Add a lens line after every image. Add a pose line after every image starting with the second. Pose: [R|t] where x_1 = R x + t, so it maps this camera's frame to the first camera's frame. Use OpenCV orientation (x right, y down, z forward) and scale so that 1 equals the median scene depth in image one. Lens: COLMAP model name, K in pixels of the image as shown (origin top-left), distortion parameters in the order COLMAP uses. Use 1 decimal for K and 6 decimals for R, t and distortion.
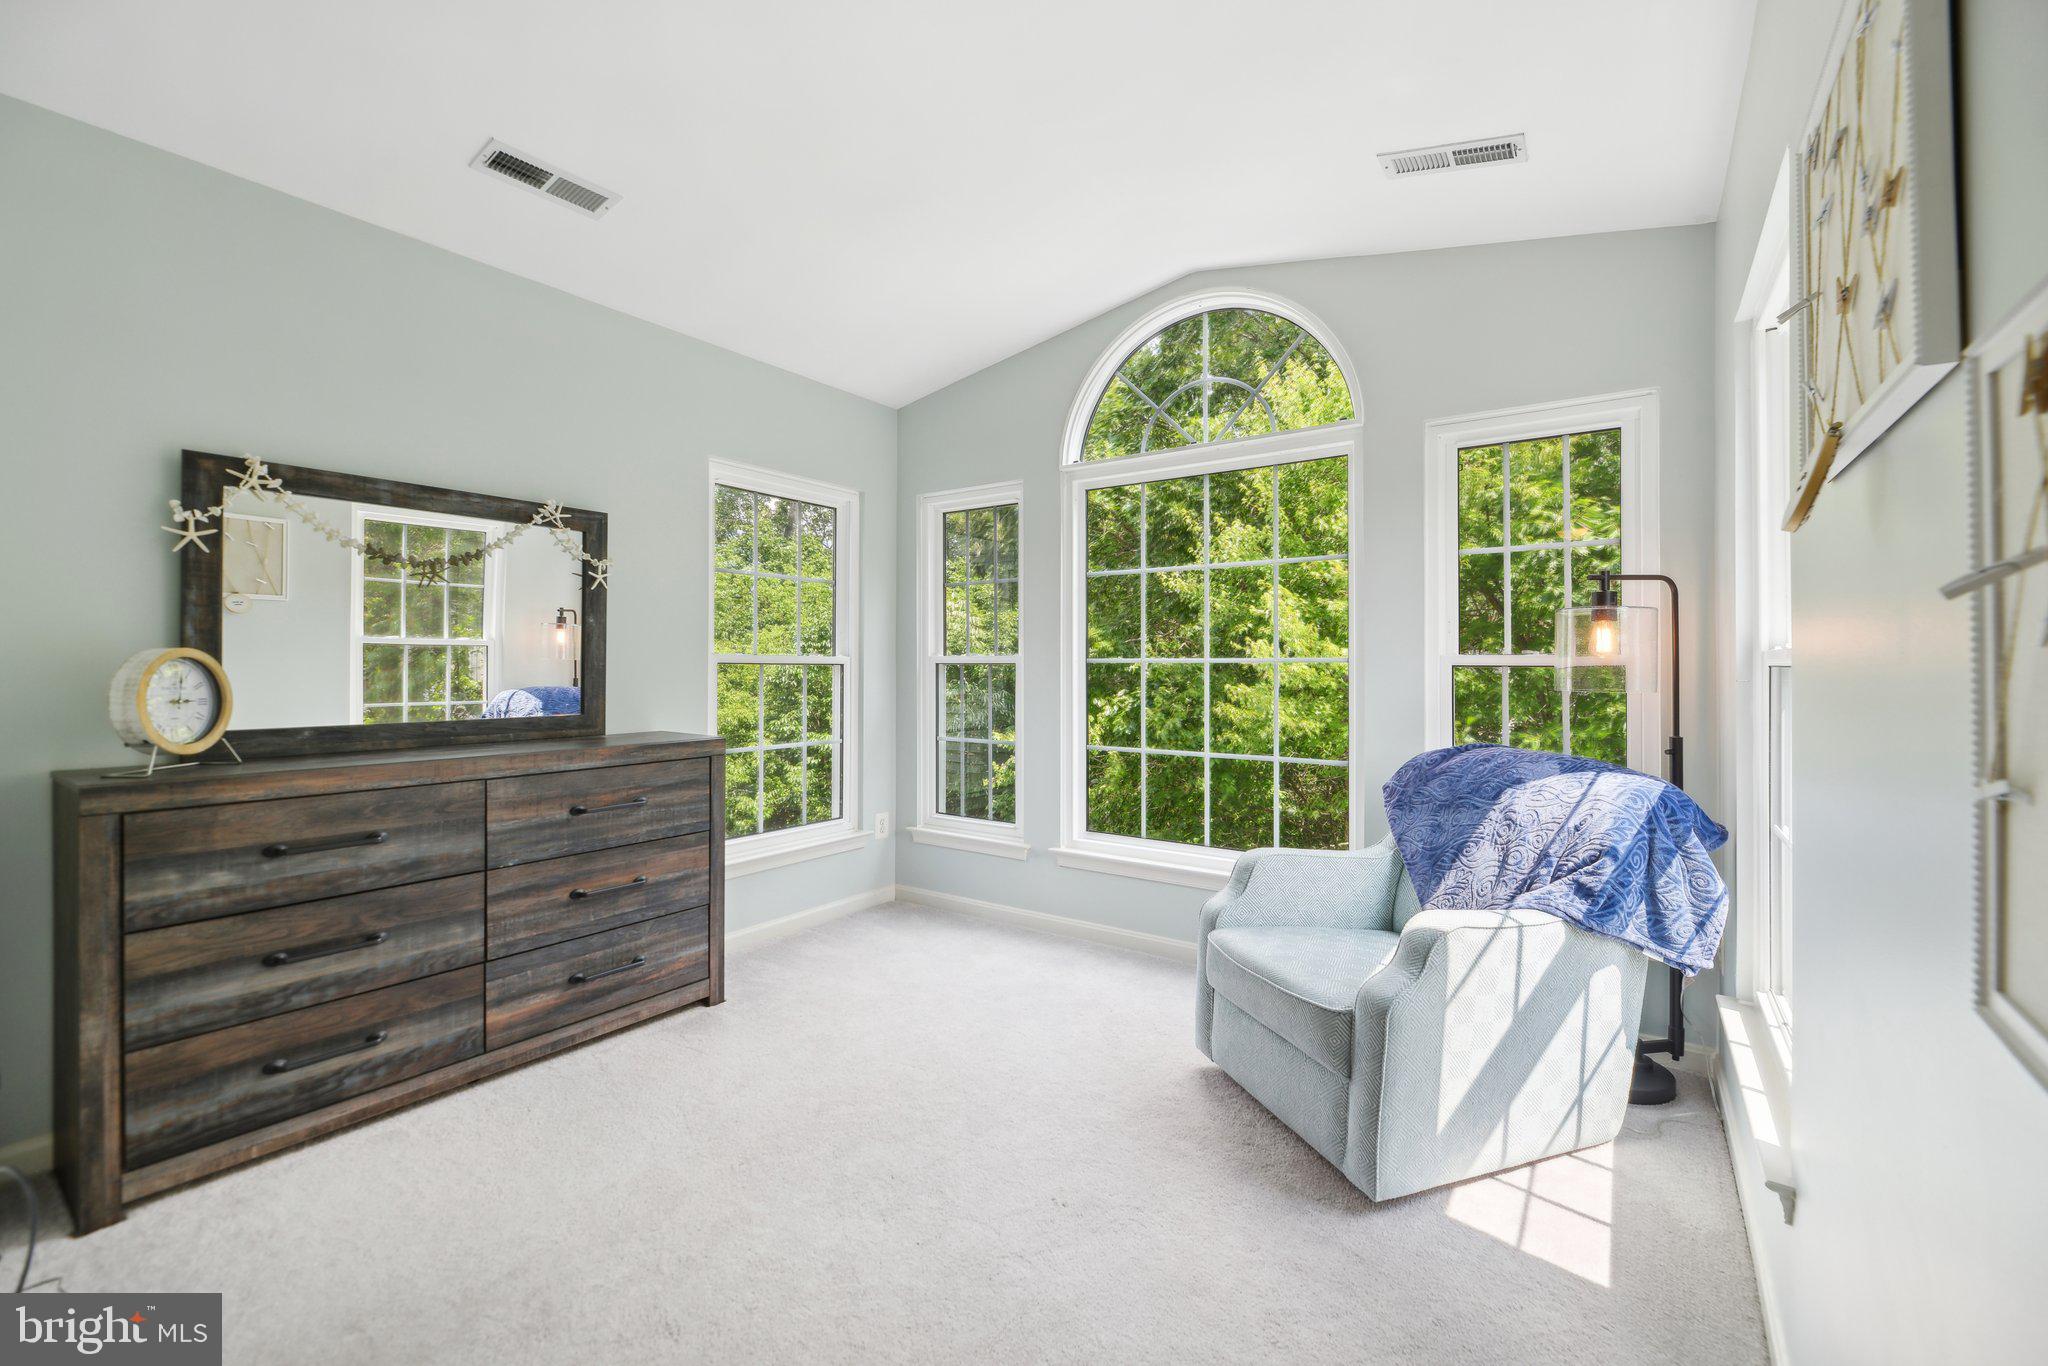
lens RADIAL K [[836.8, 0, 1021.8], [0, 836.8, 661.2], [0, 0, 1]] dist [0.002688, 0.000229]
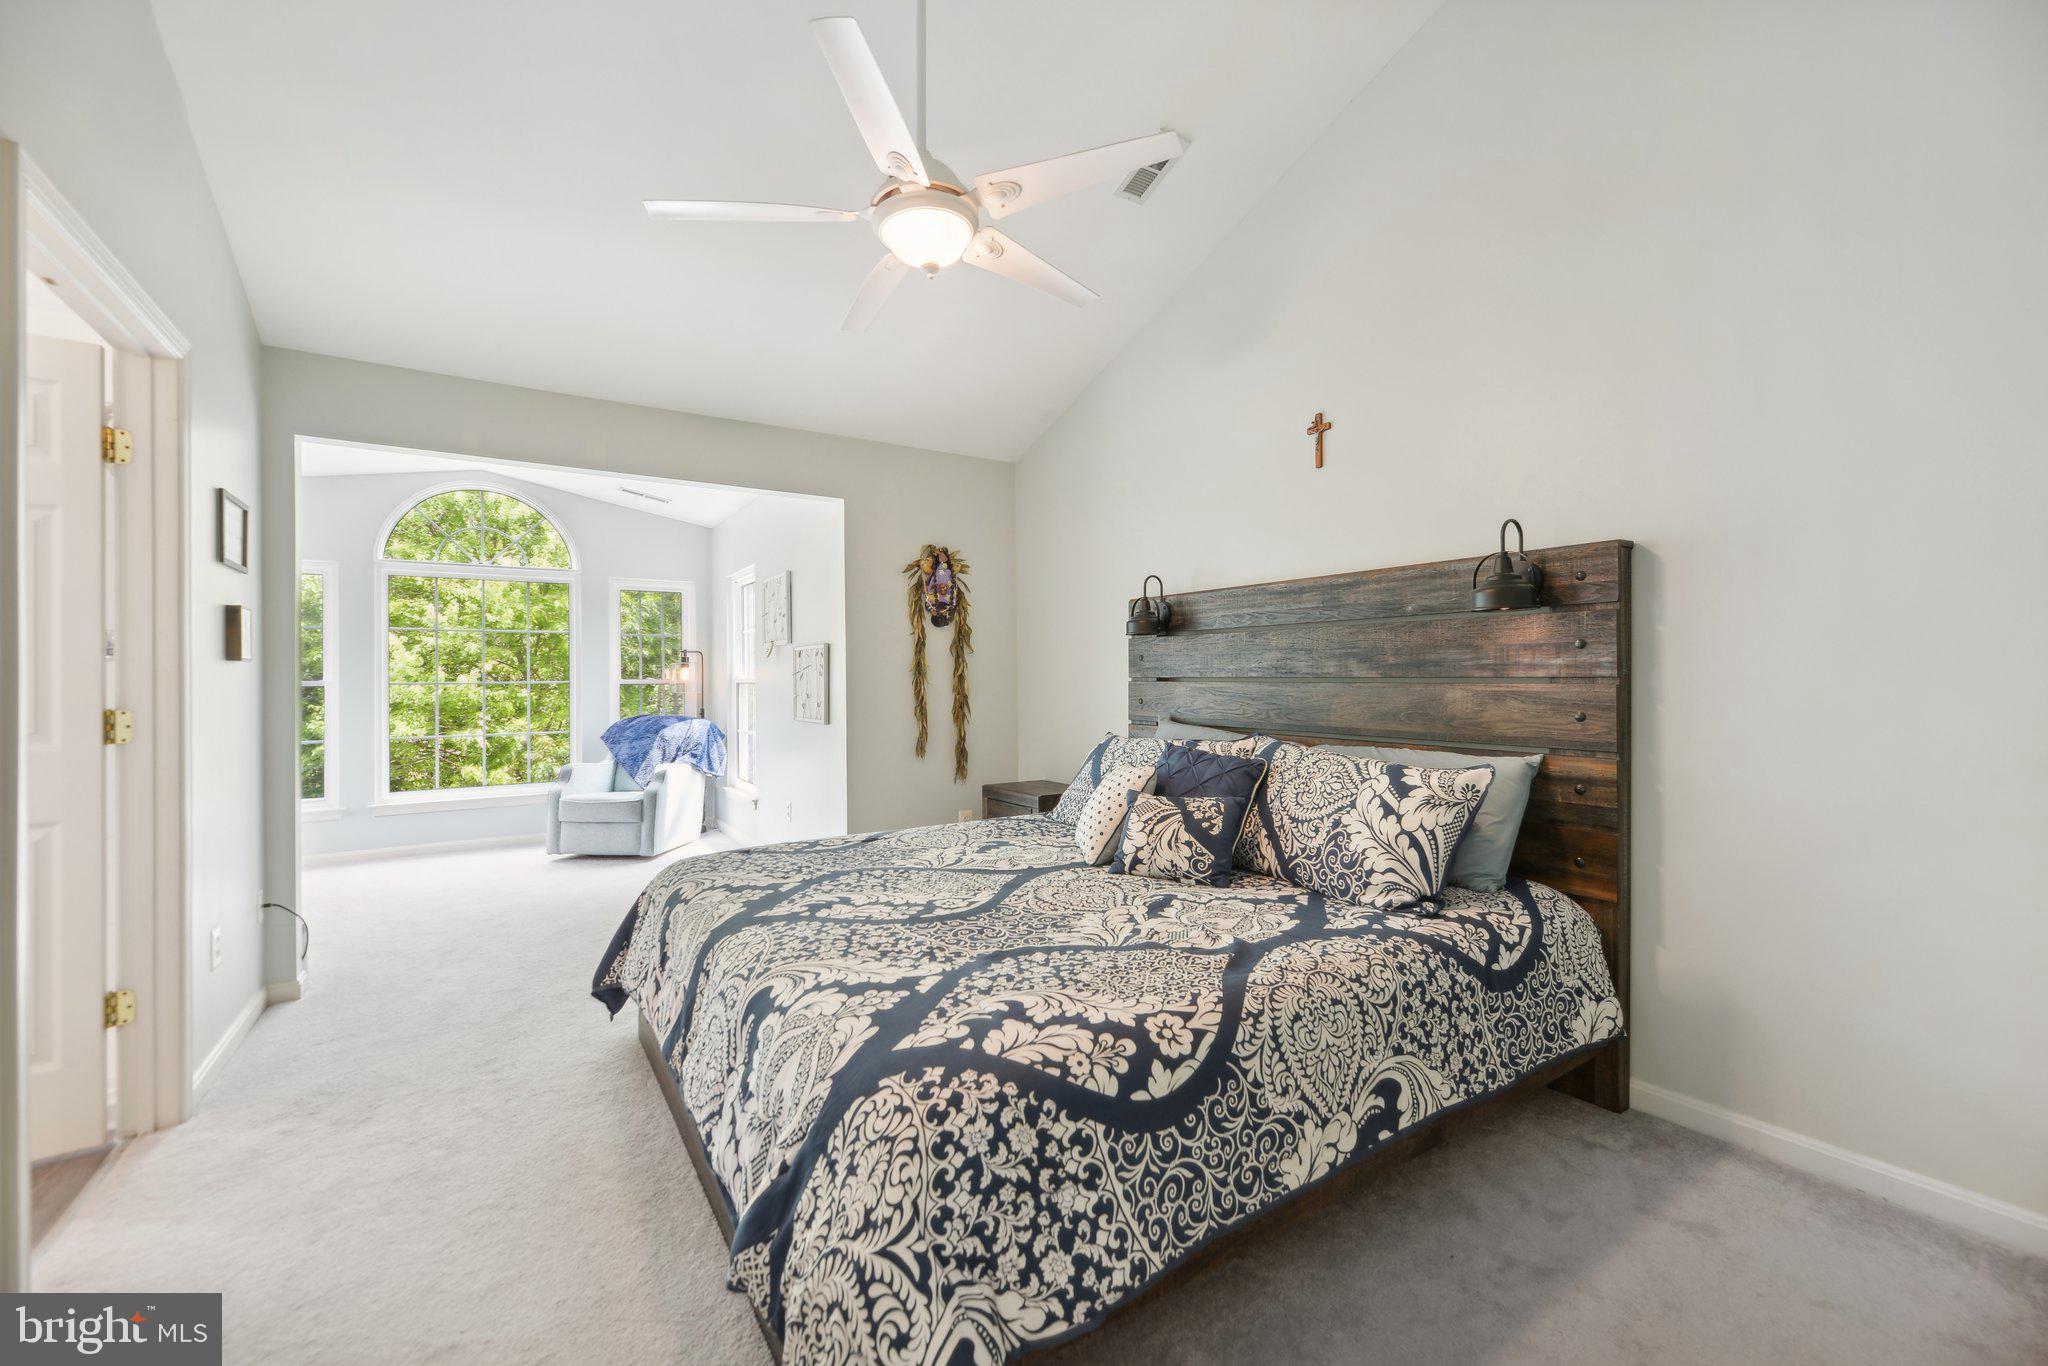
lens RADIAL K [[836.8, 0, 1029.0], [0, 836.8, 679.1], [0, 0, 1]] dist [0.002688, 0.000229]
pose [[0.365658, -0.003445, 0.930743, -1.532158], [0.006203, 0.999980, 0.001265, -0.007027], [-0.930729, 0.005311, 0.365672, -1.126882]]
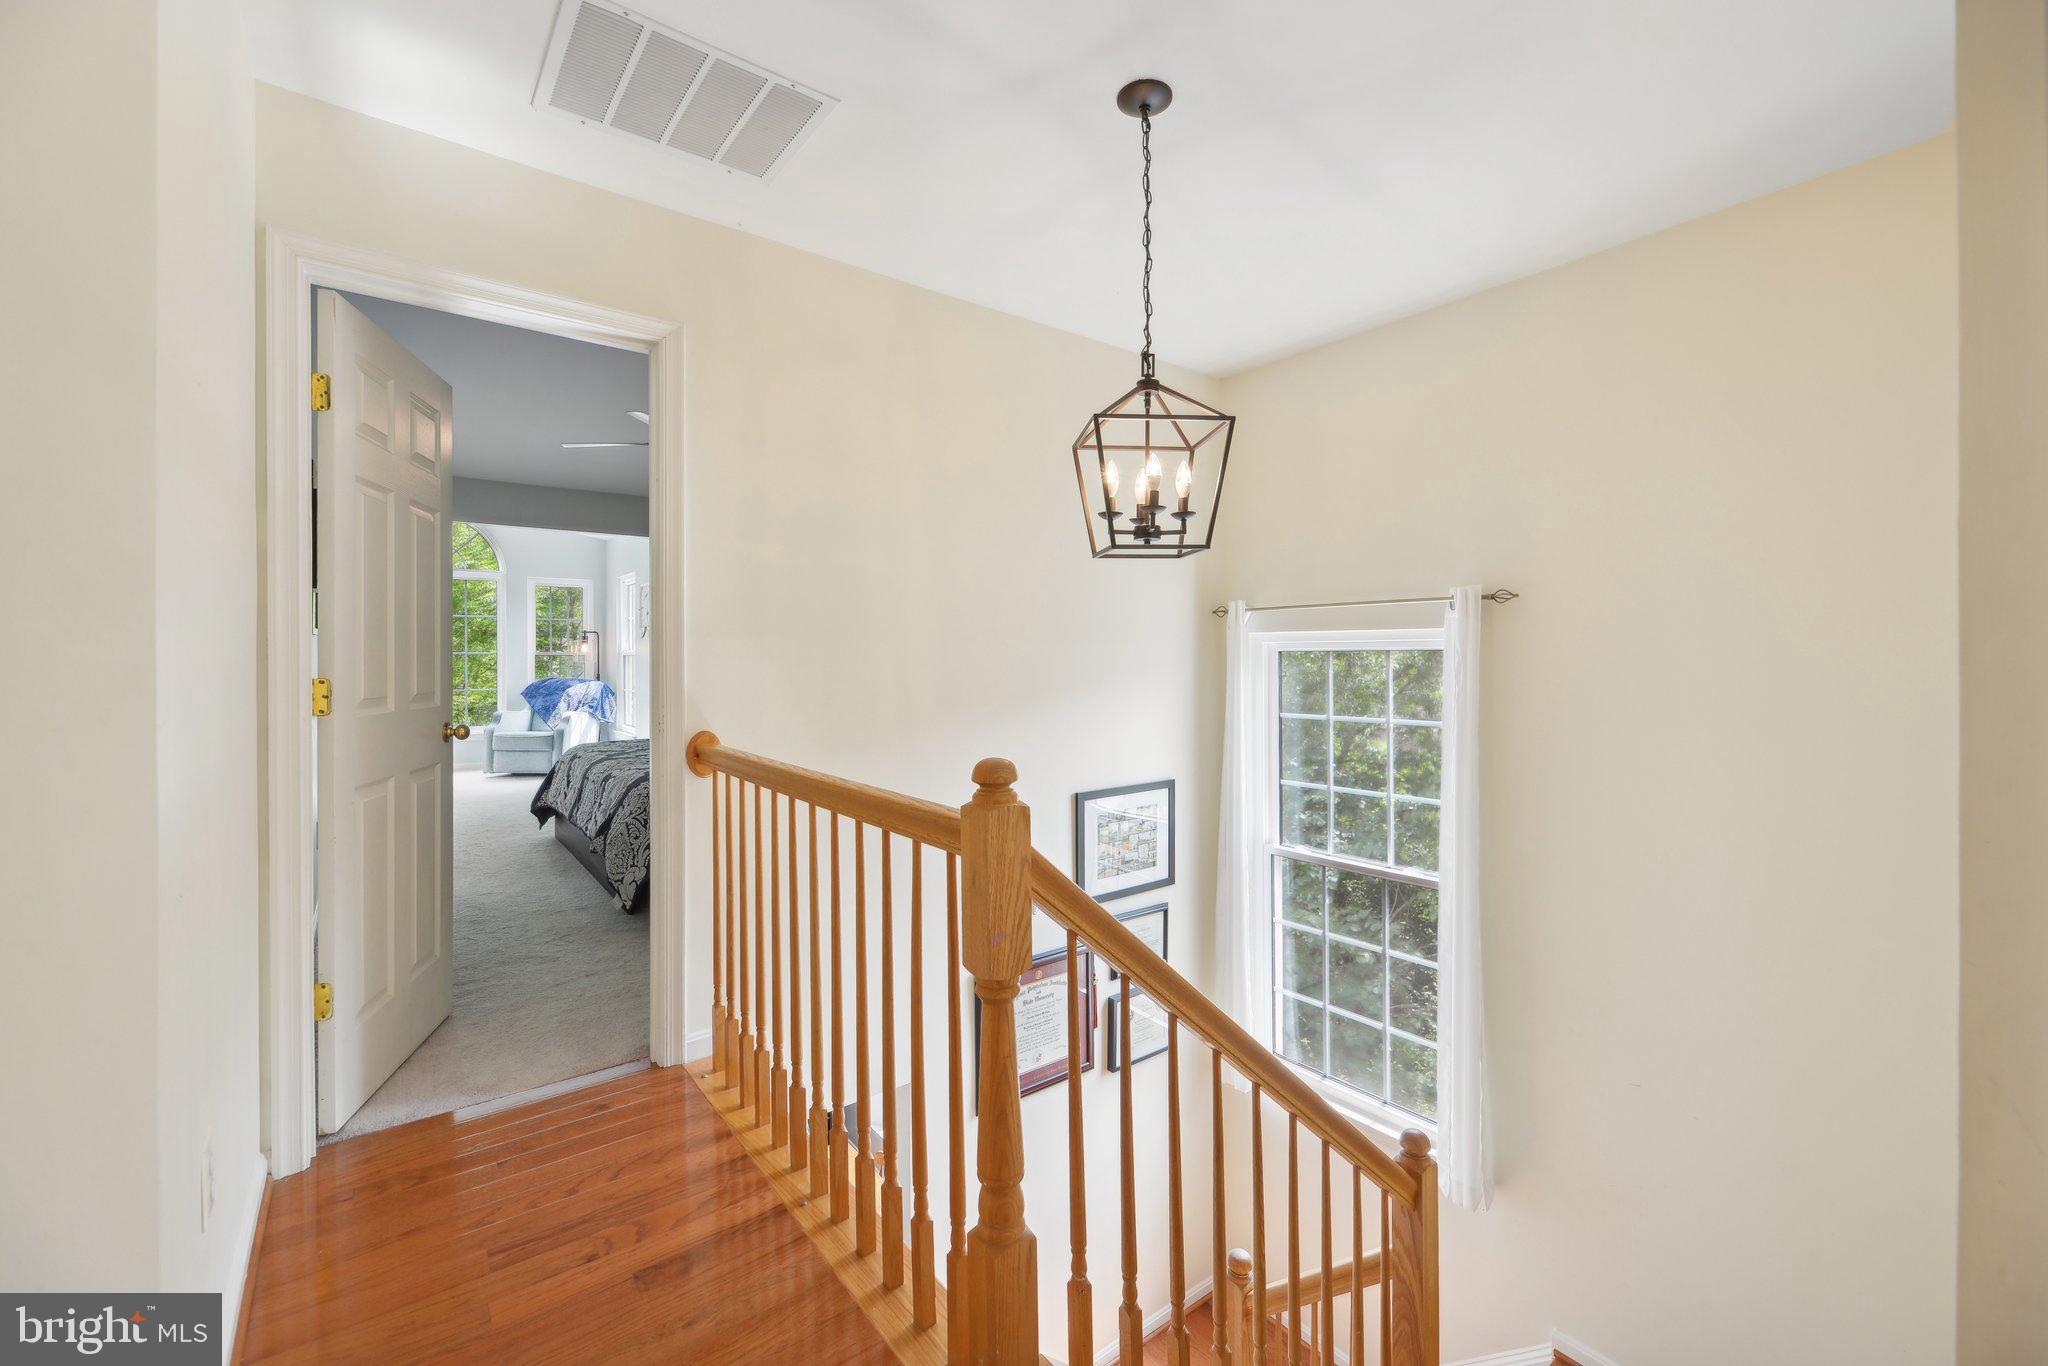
lens RADIAL K [[836.8, 0, 1015.8], [0, 836.8, 668.4], [0, 0, 1]] dist [0.002688, 0.000229]
pose [[0.290475, -0.015134, 0.956763, -2.442910], [-0.007103, 0.999813, 0.017971, -0.016969], [-0.956856, -0.012016, 0.290313, -2.034223]]
